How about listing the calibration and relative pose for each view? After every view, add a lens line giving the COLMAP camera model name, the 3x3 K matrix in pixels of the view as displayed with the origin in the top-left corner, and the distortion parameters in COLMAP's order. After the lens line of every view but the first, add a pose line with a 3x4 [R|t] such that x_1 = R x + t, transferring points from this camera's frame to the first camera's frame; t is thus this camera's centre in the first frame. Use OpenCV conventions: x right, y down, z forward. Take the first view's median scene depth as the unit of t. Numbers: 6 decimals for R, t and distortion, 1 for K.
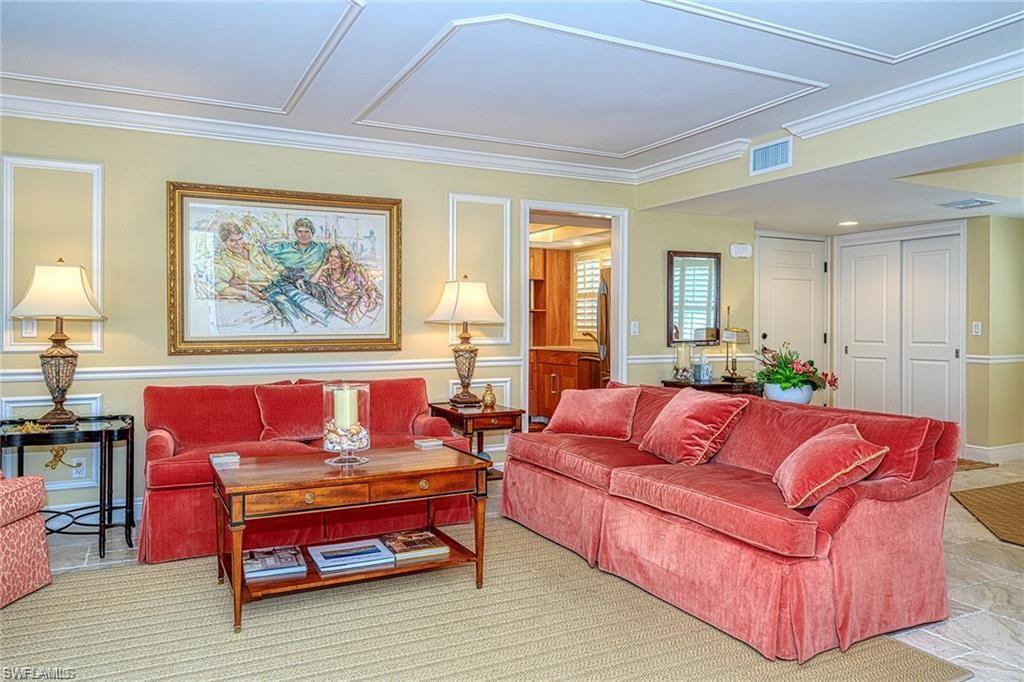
lens RADIAL K [[728.1, 0, 511.9], [0, 728.1, 338.5], [0, 0, 1]] dist [0.000987, 0.000009]
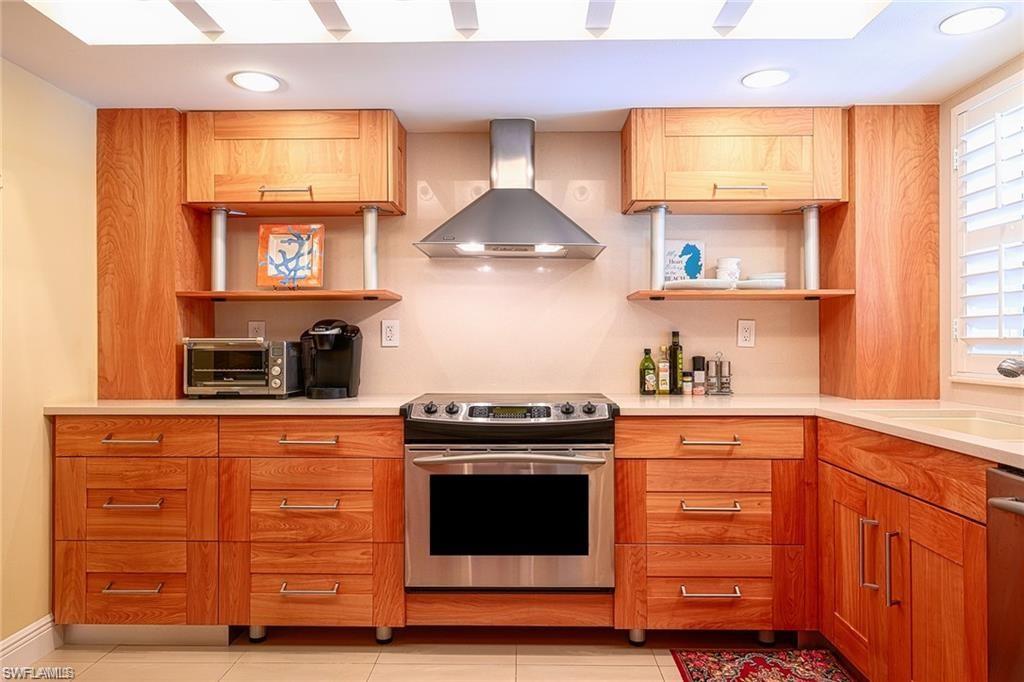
lens RADIAL K [[682.0, 0, 517.2], [0, 682.0, 337.8], [0, 0, 1]] dist [-0.001014, -0.002136]
pose [[0.890490, -0.003989, -0.454985, 0.051278], [-0.001154, 0.999939, -0.011026, -0.013770], [0.455001, 0.010343, 0.890431, 0.653714]]
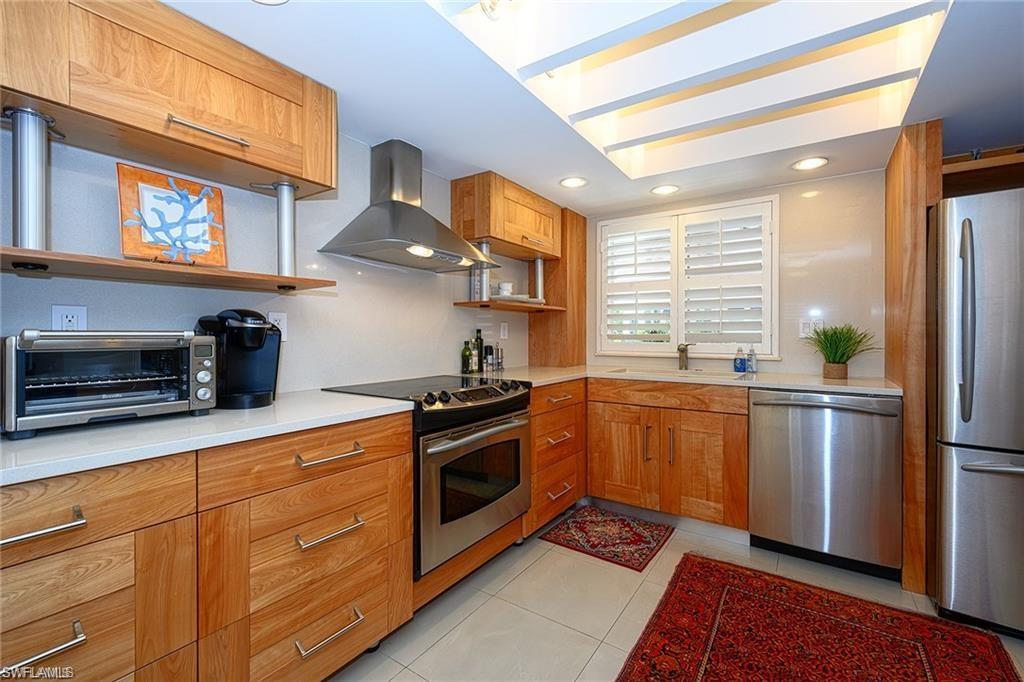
lens RADIAL K [[436.7, 0, 508.0], [0, 436.7, 336.9], [0, 0, 1]] dist [-0.001916, -0.000792]
pose [[0.869333, -0.003036, 0.494218, -0.175106], [0.003548, 0.999994, -0.000098, -0.014911], [-0.494214, 0.001839, 0.869338, 0.705059]]
